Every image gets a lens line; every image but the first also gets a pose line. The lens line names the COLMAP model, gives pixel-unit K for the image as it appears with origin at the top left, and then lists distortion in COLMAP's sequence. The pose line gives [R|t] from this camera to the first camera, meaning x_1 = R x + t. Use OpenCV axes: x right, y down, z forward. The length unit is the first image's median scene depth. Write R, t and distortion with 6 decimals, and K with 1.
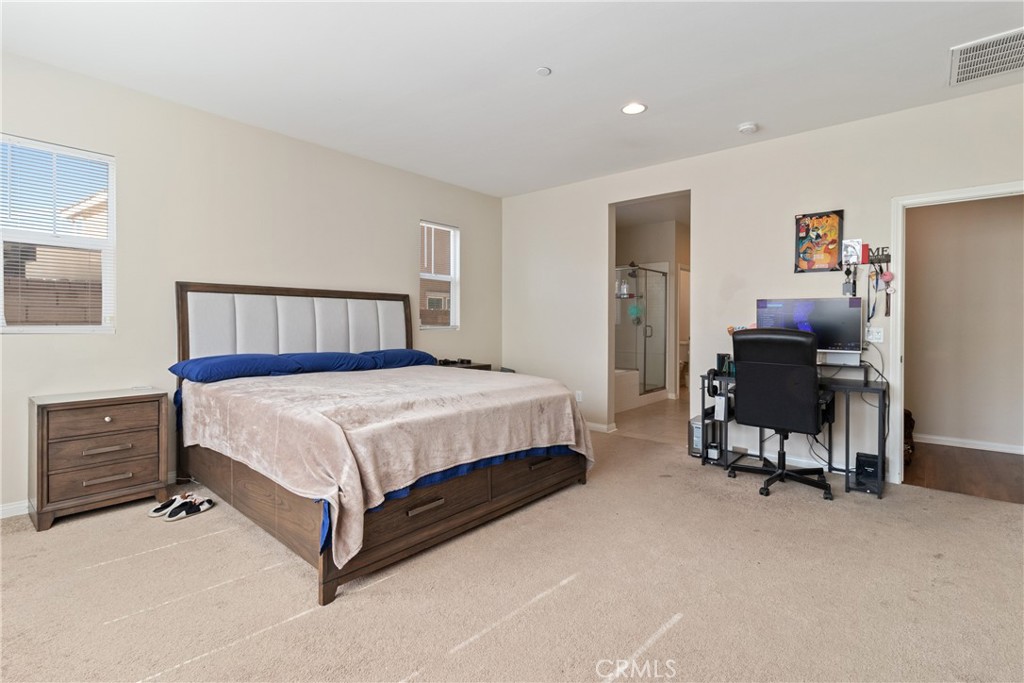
lens RADIAL K [[476.6, 0, 513.5], [0, 476.6, 330.7], [0, 0, 1]] dist [-0.000014, 0.000241]
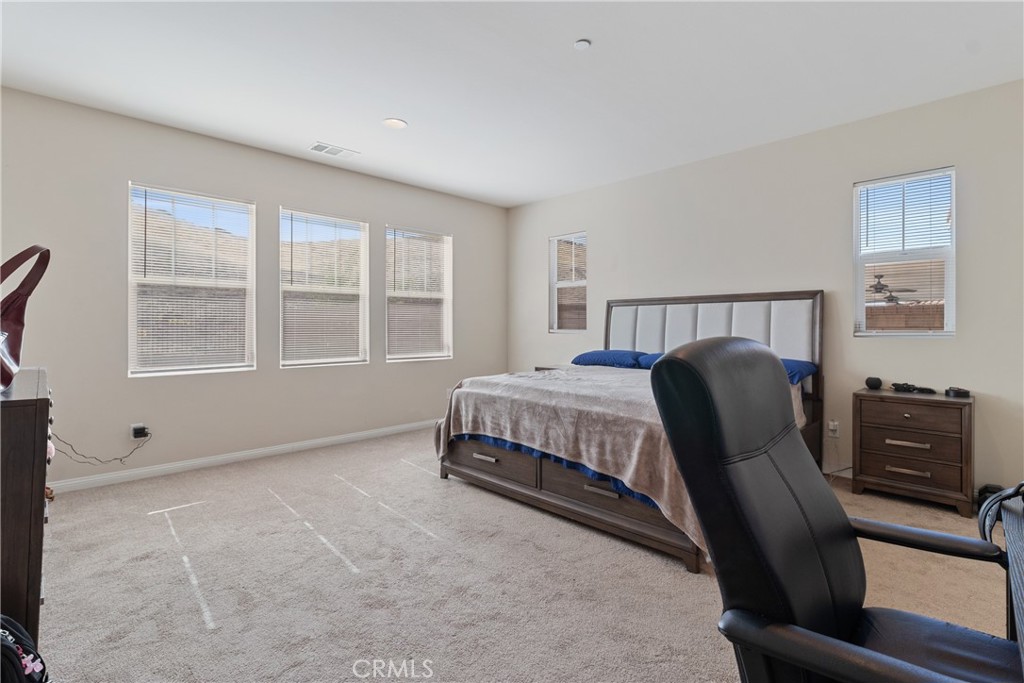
lens RADIAL K [[476.6, 0, 514.4], [0, 476.6, 336.3], [0, 0, 1]] dist [-0.000014, 0.000241]
pose [[-0.082973, 0.012553, -0.996473, 0.902272], [-0.013831, 0.999810, 0.013746, -0.006481], [0.996456, 0.014923, -0.082784, 0.895683]]
